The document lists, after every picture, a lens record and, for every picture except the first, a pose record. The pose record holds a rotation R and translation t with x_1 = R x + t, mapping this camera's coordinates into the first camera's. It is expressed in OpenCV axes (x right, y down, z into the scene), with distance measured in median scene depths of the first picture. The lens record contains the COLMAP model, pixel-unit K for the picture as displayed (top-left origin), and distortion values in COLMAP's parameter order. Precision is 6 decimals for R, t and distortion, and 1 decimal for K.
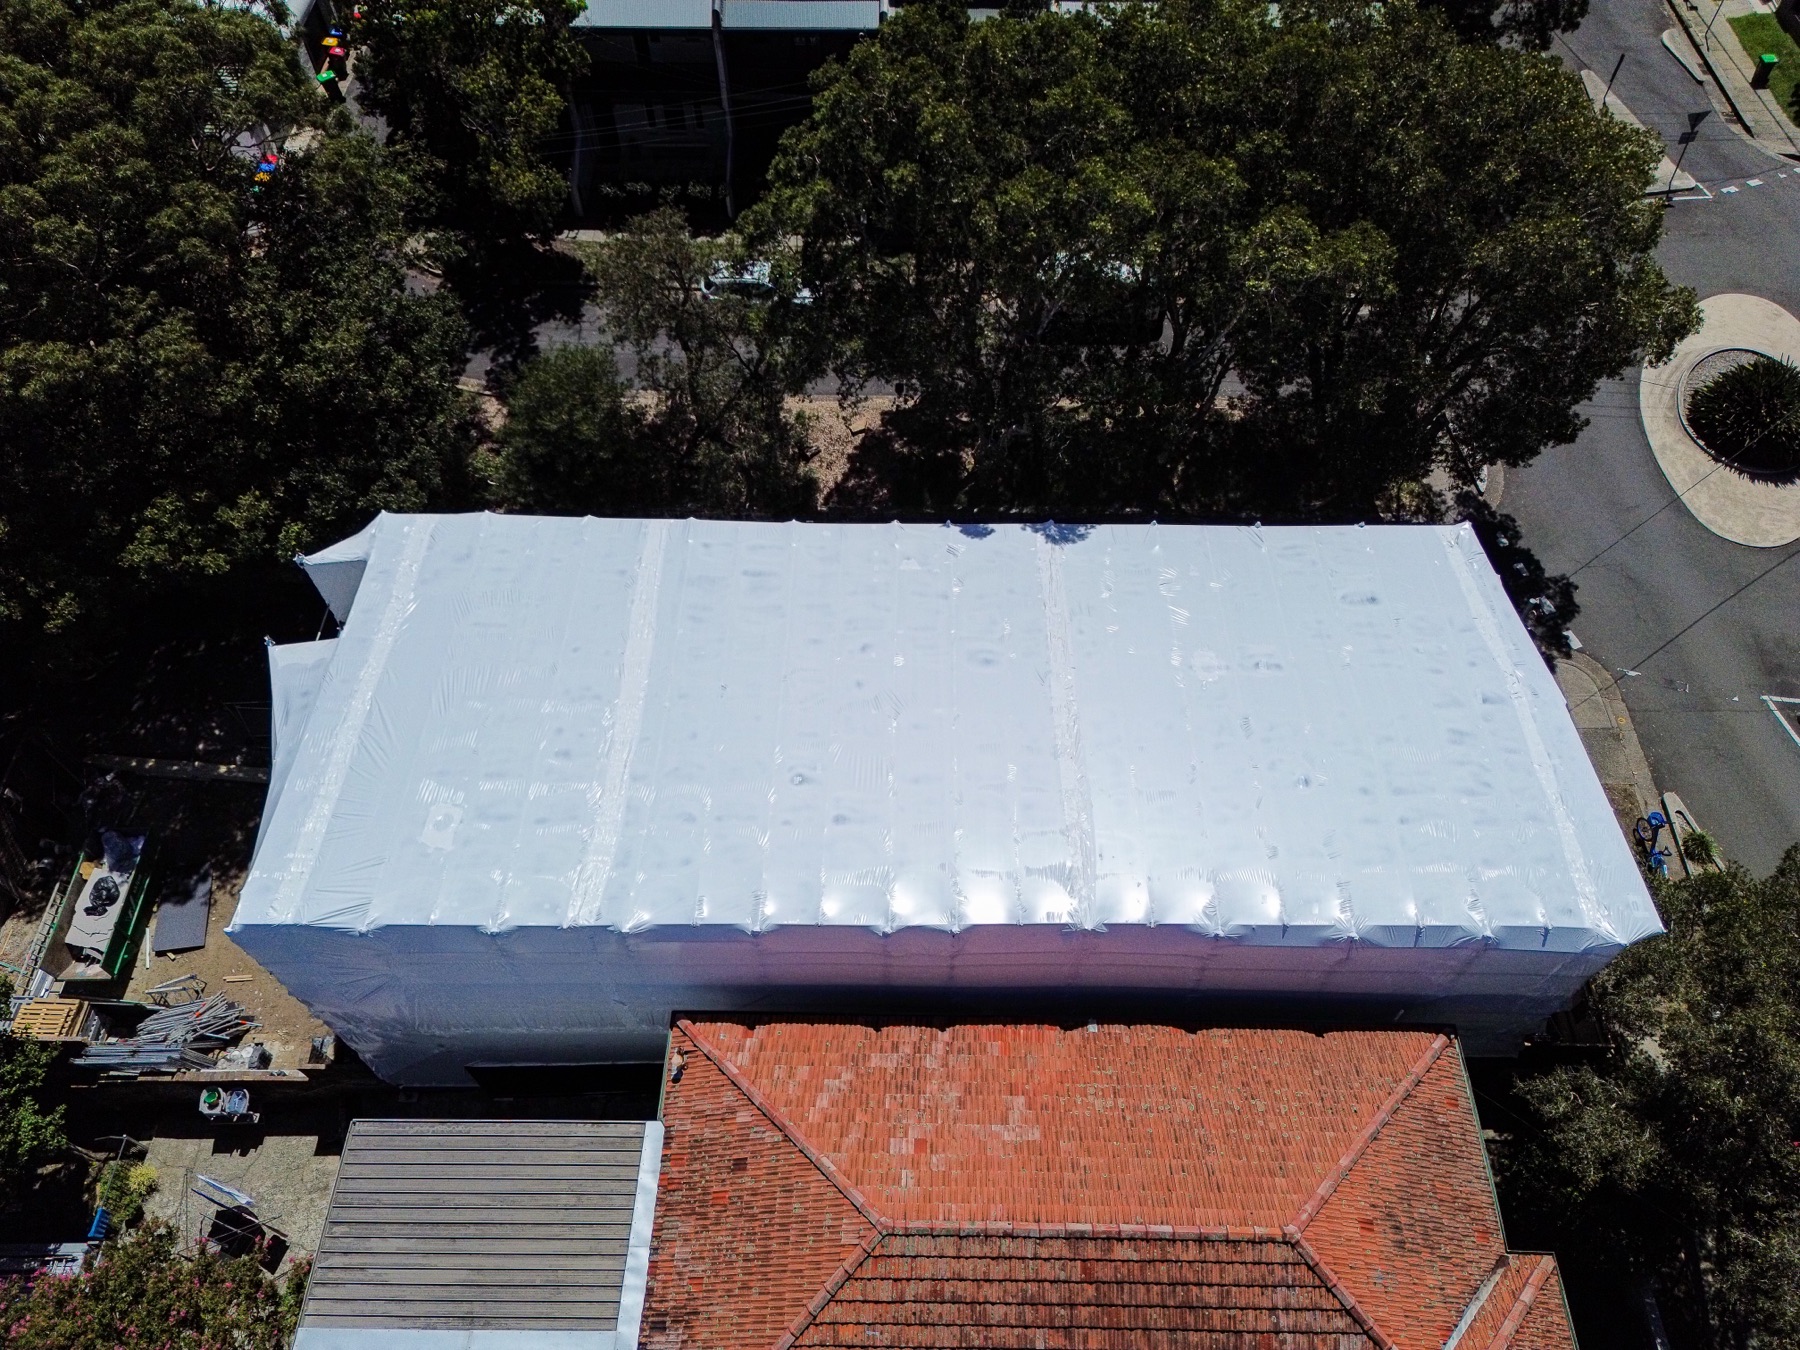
lens RADIAL K [[1285.5, 0, 908.9], [0, 1285.5, 682.7], [0, 0, 1]] dist [0.012873, 0.004734]
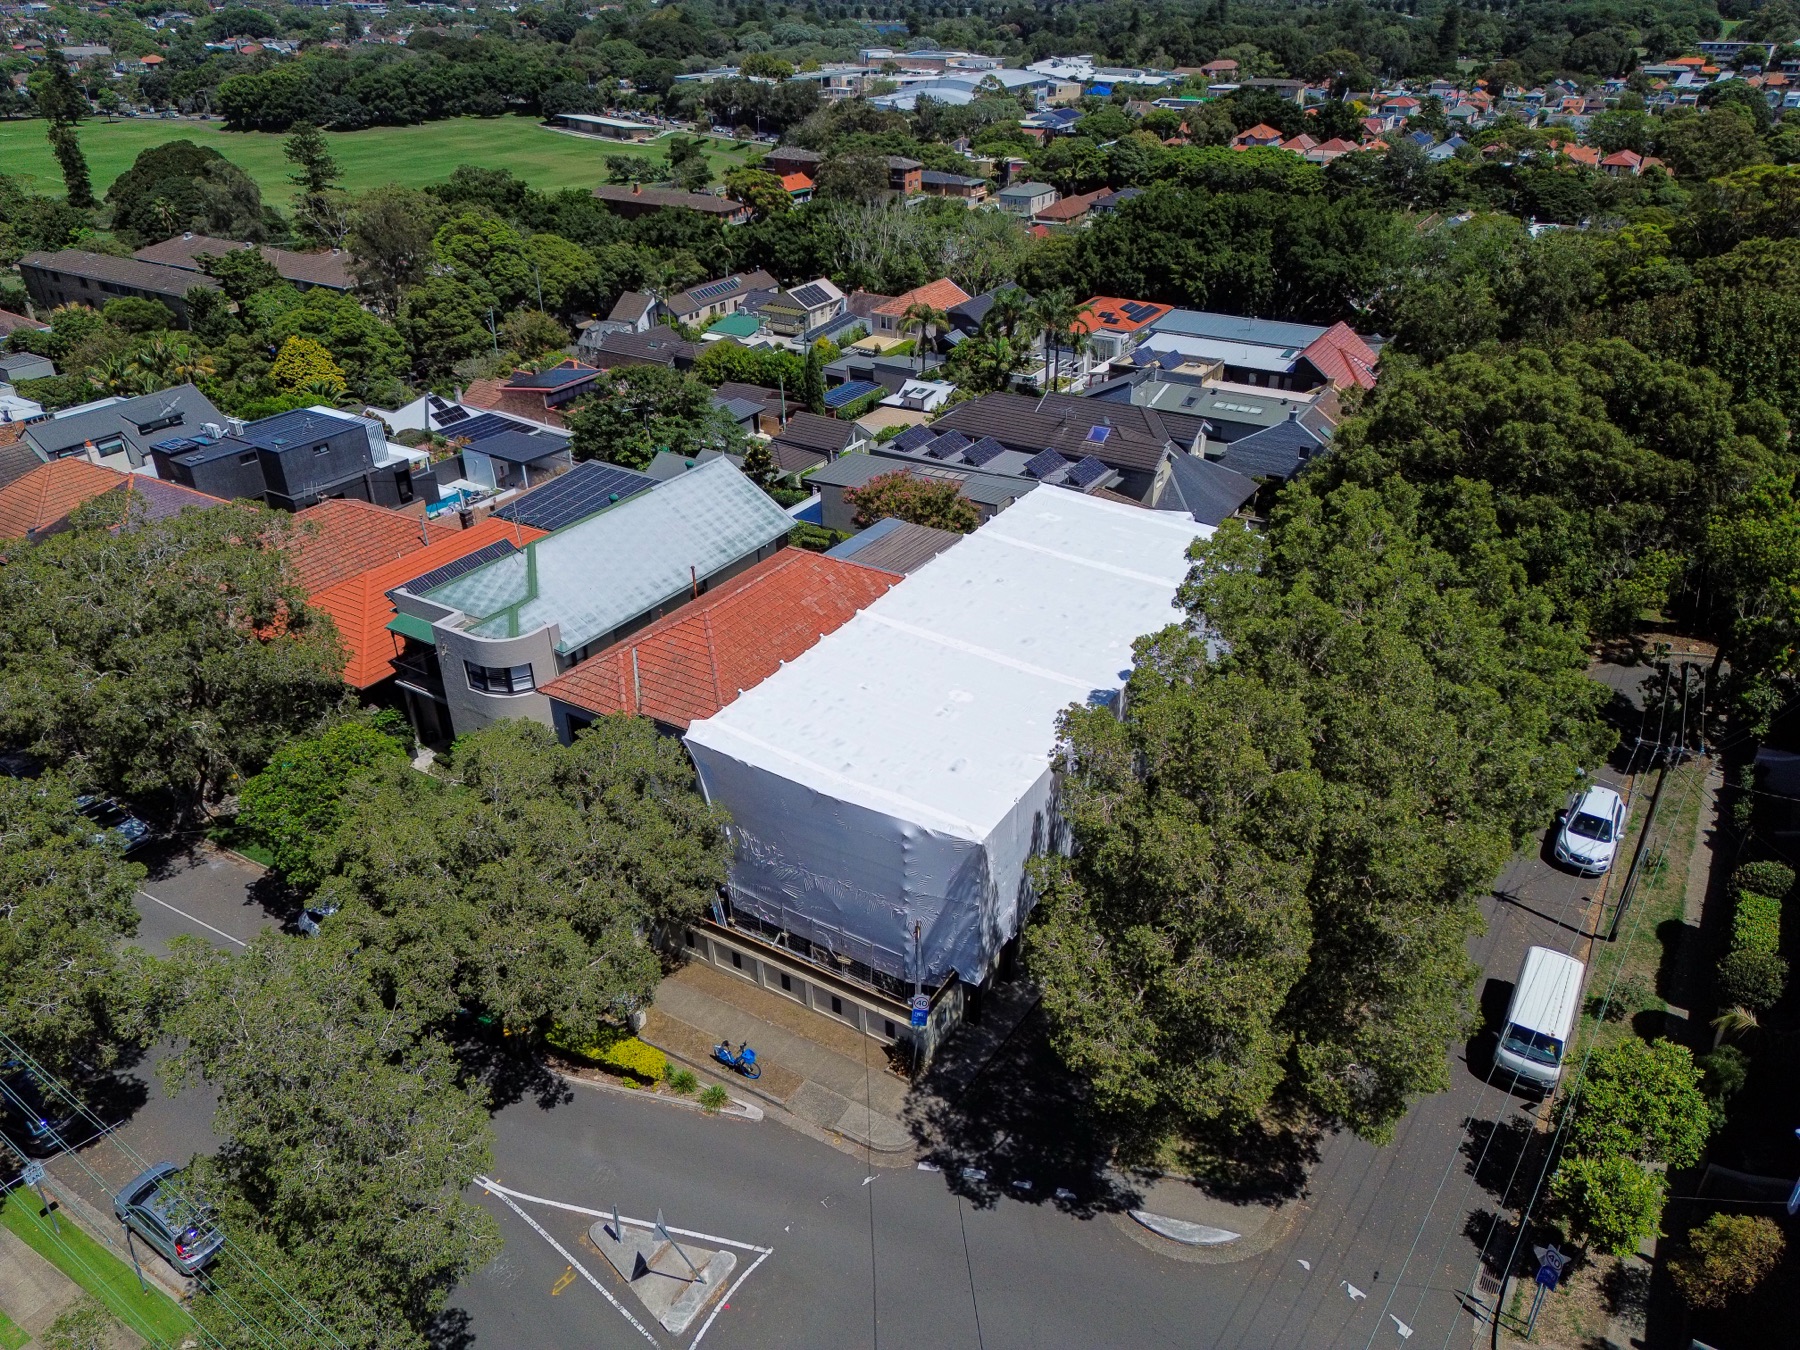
lens RADIAL K [[1266.1, 0, 906.5], [0, 1266.1, 666.3], [0, 0, 1]] dist [0.059679, -0.053473]
pose [[-0.513916, 0.423844, -0.745819, 1.317932], [-0.700159, 0.295092, 0.650152, -0.927667], [0.495649, 0.856316, 0.145106, 0.640431]]
